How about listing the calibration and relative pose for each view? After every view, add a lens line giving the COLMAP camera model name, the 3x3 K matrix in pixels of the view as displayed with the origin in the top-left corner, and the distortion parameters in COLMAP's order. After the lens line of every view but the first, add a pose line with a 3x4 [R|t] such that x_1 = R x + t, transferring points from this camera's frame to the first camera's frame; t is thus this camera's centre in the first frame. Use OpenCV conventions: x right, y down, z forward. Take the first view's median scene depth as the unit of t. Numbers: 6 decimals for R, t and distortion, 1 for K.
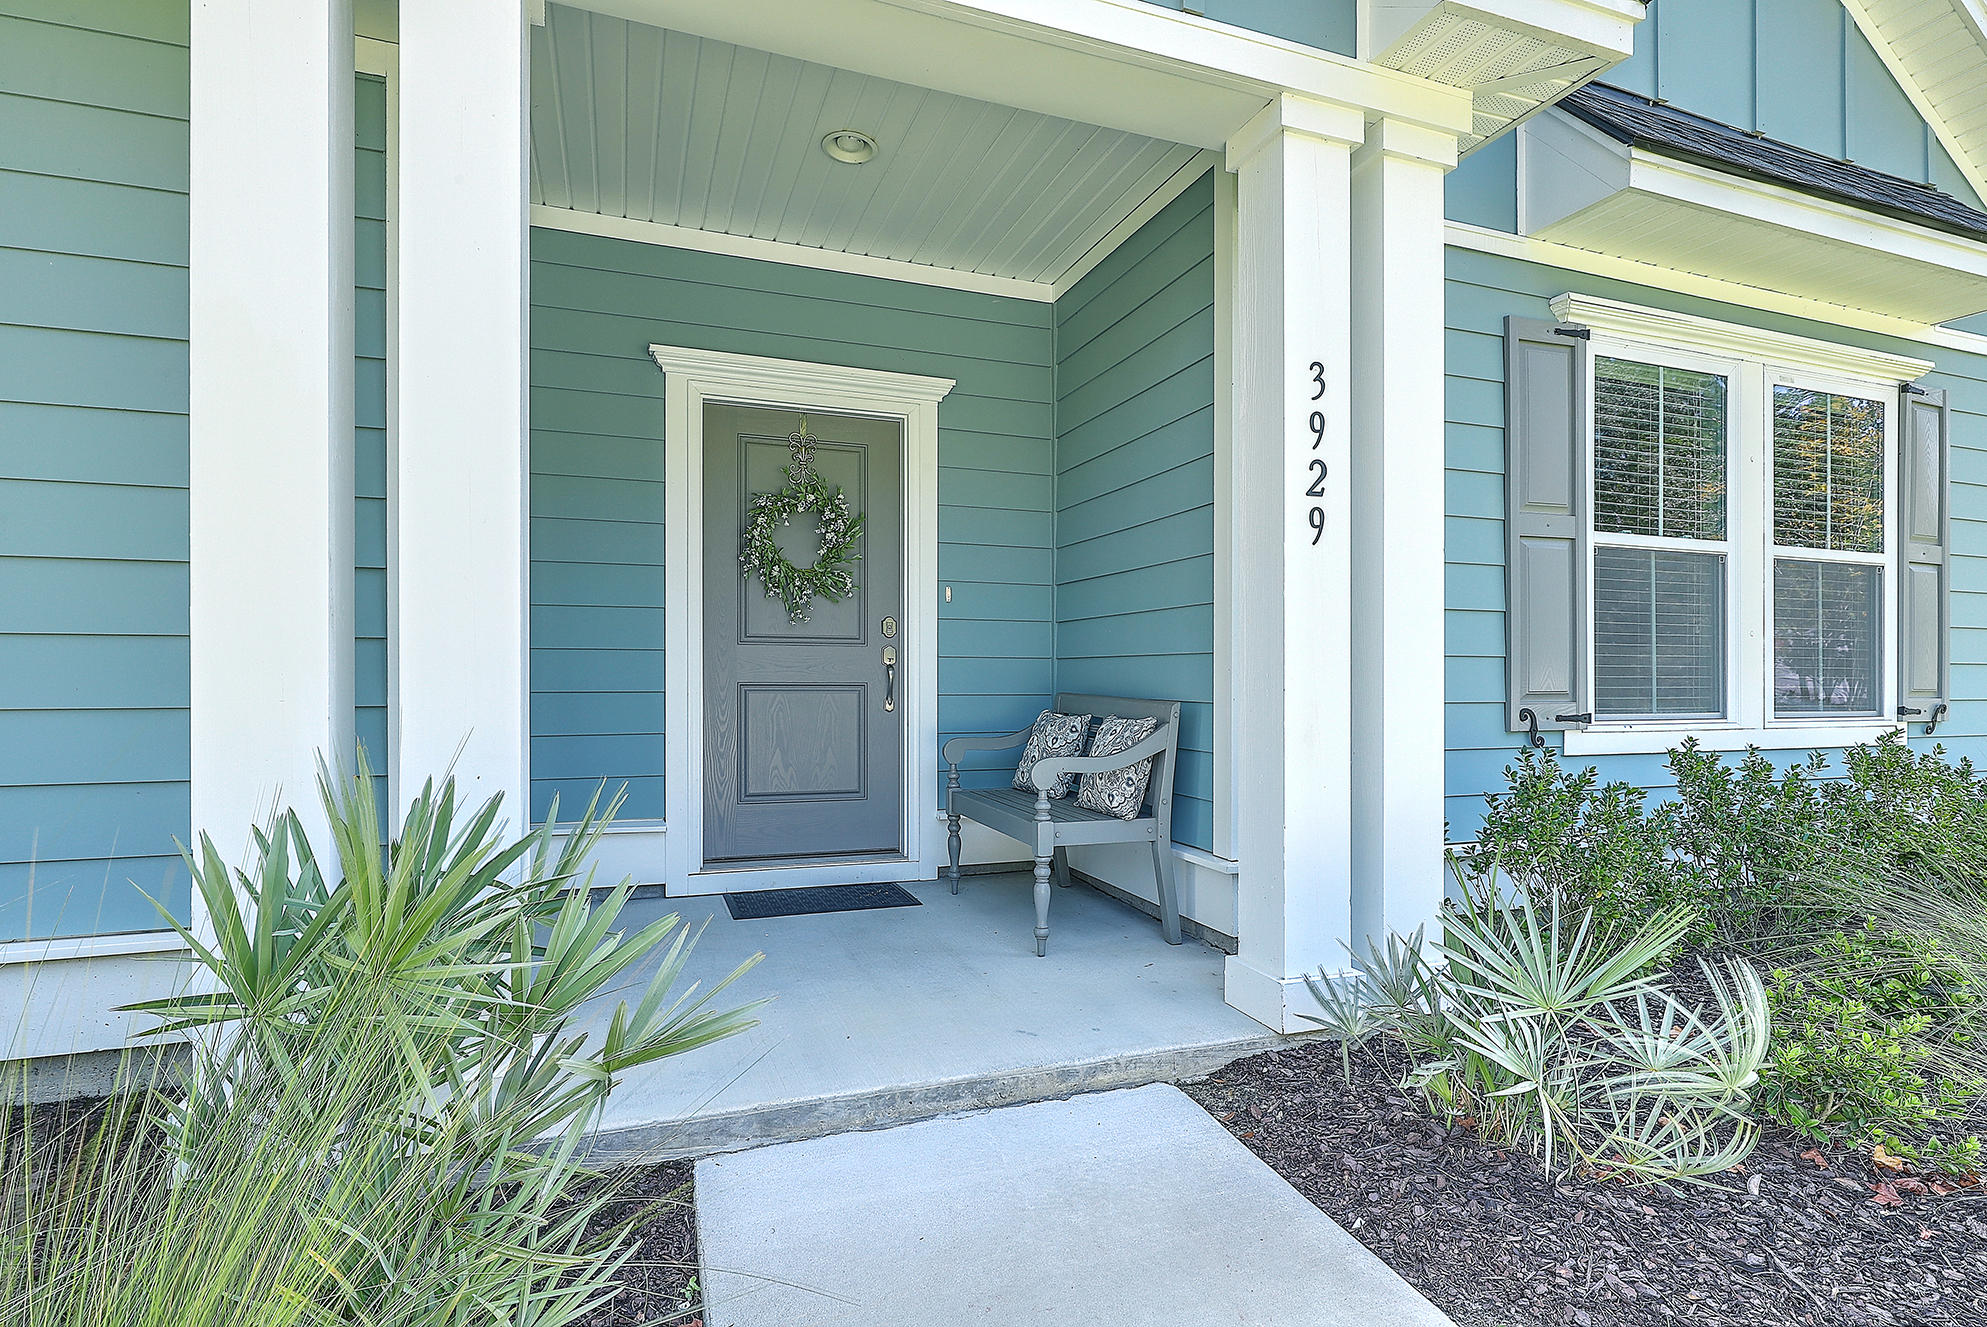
lens RADIAL K [[1075.0, 0, 1051.9], [0, 1075.0, 678.9], [0, 0, 1]] dist [-0.003290, -0.000843]
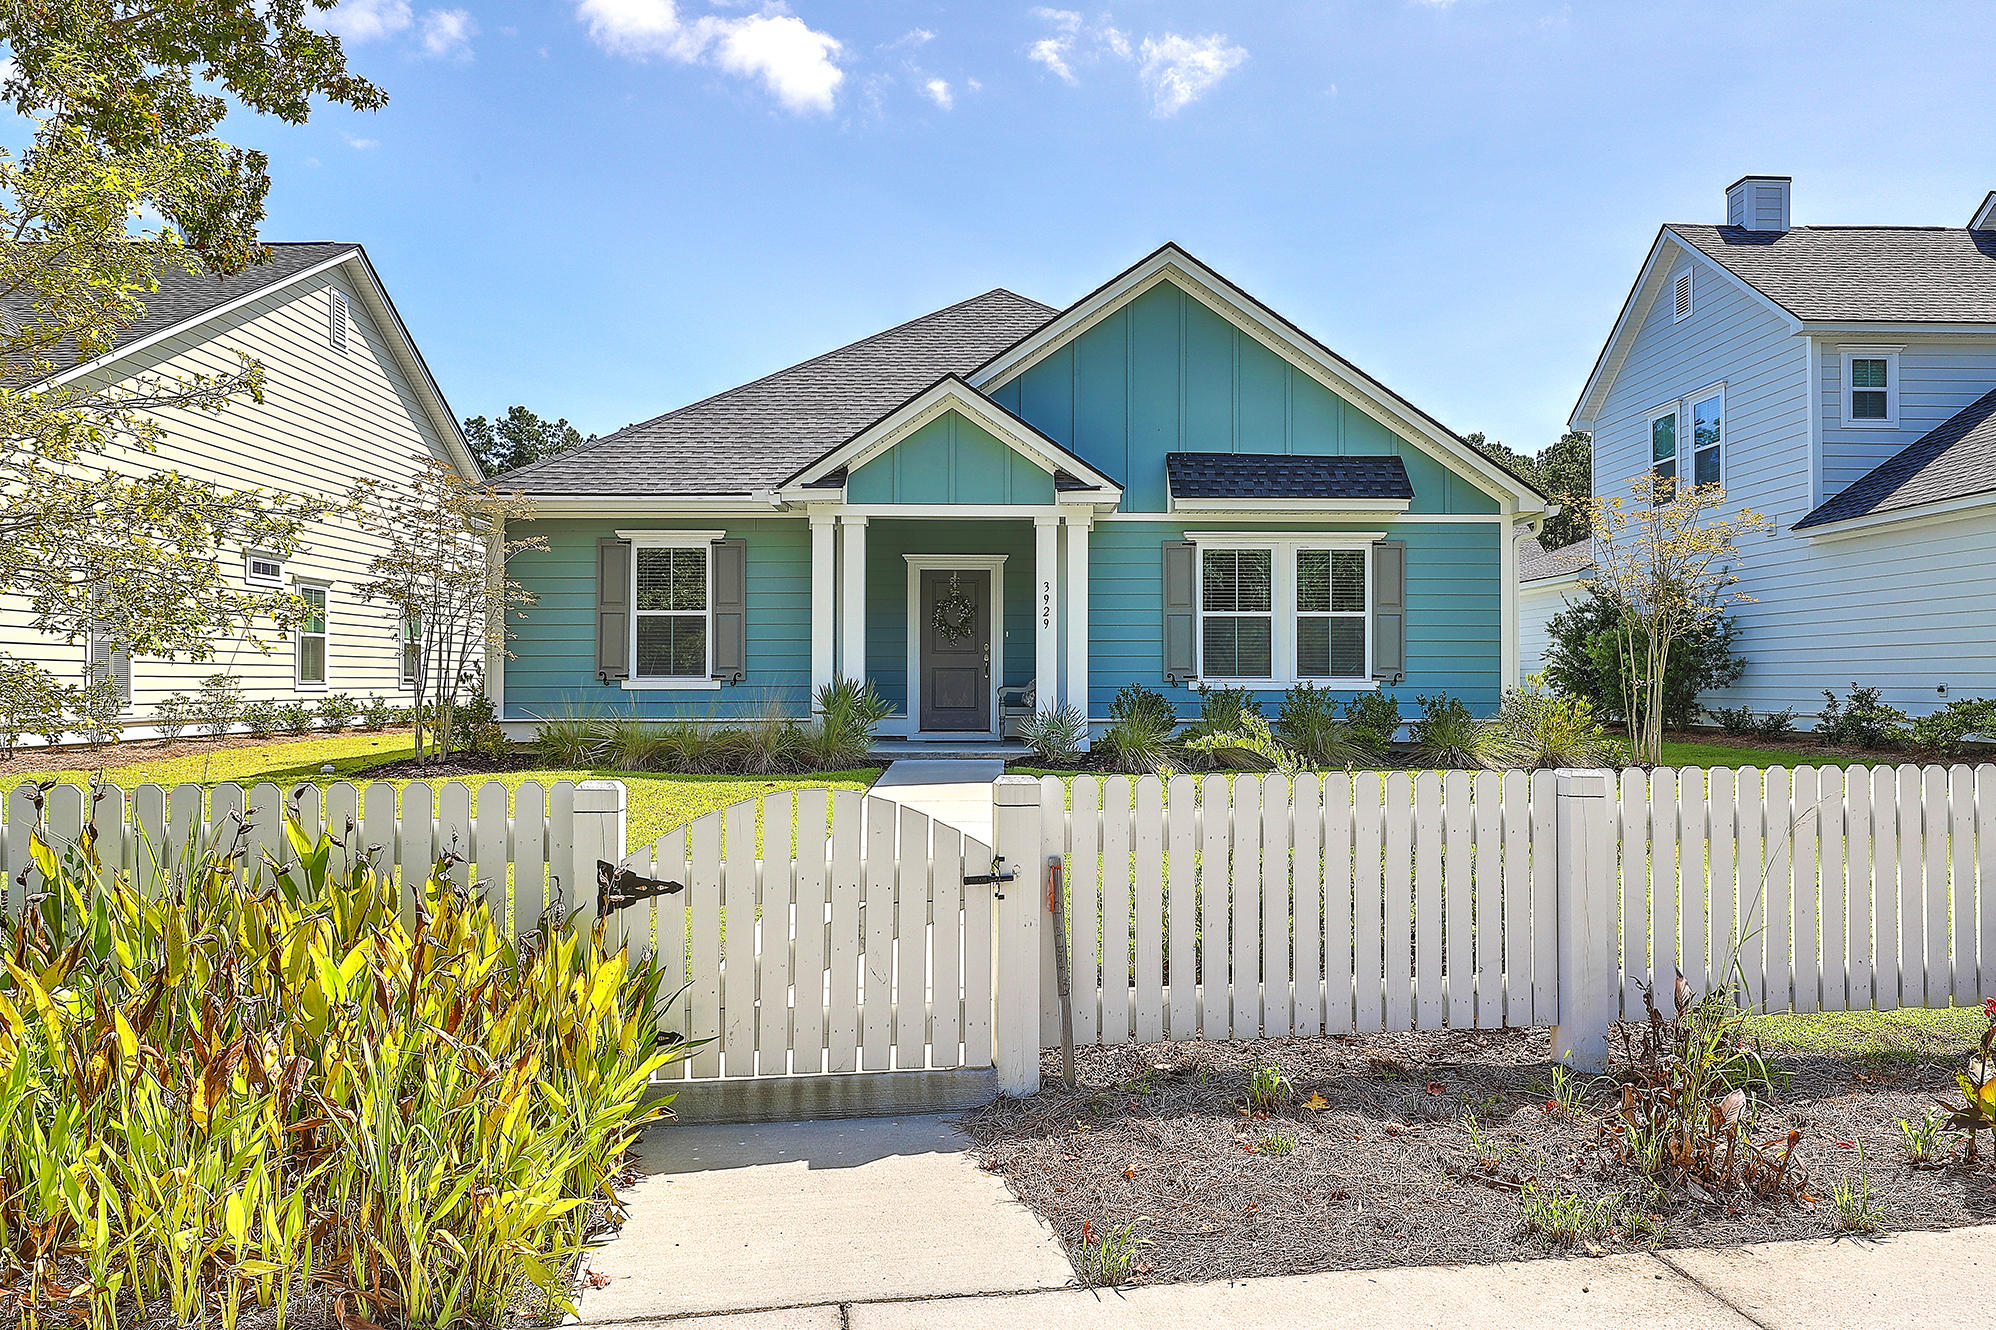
lens RADIAL K [[1470.8, 0, 998.0], [0, 1470.8, 665.0], [0, 0, 1]] dist [0.003912, 0.002386]
pose [[0.932408, -0.009177, -0.361292, 1.357151], [0.003056, 0.999842, -0.017511, 0.067885], [0.361395, 0.015223, 0.932288, -2.727497]]
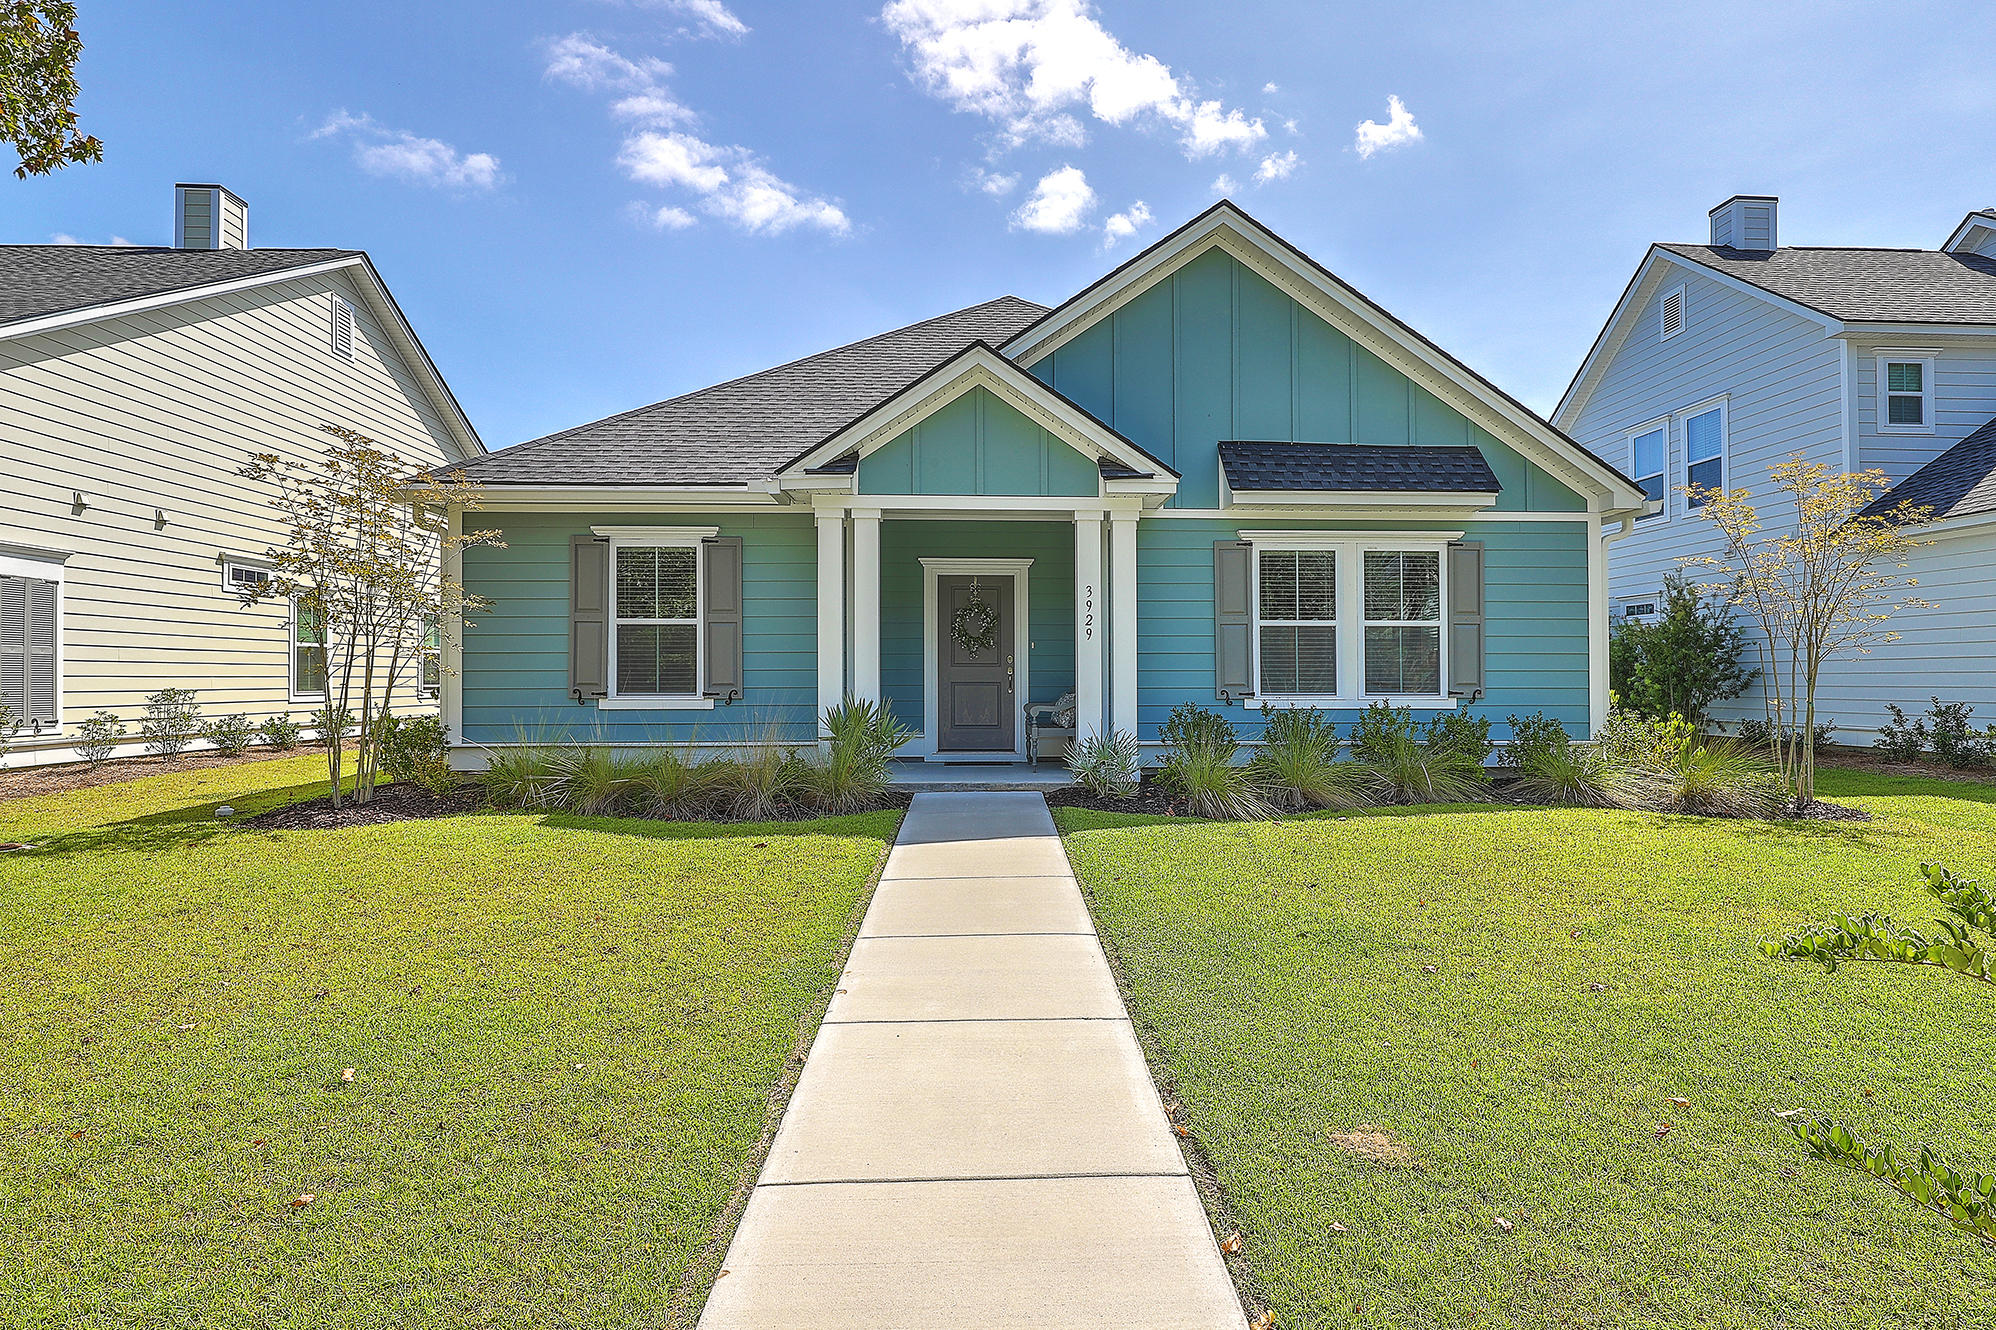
lens RADIAL K [[1151.1, 0, 1007.3], [0, 1151.1, 690.6], [0, 0, 1]] dist [0.006084, 0.000771]
pose [[0.942917, -0.002345, -0.333020, 0.820106], [0.004029, 0.999982, 0.004366, 0.013127], [0.333004, -0.005459, 0.942910, -1.698392]]
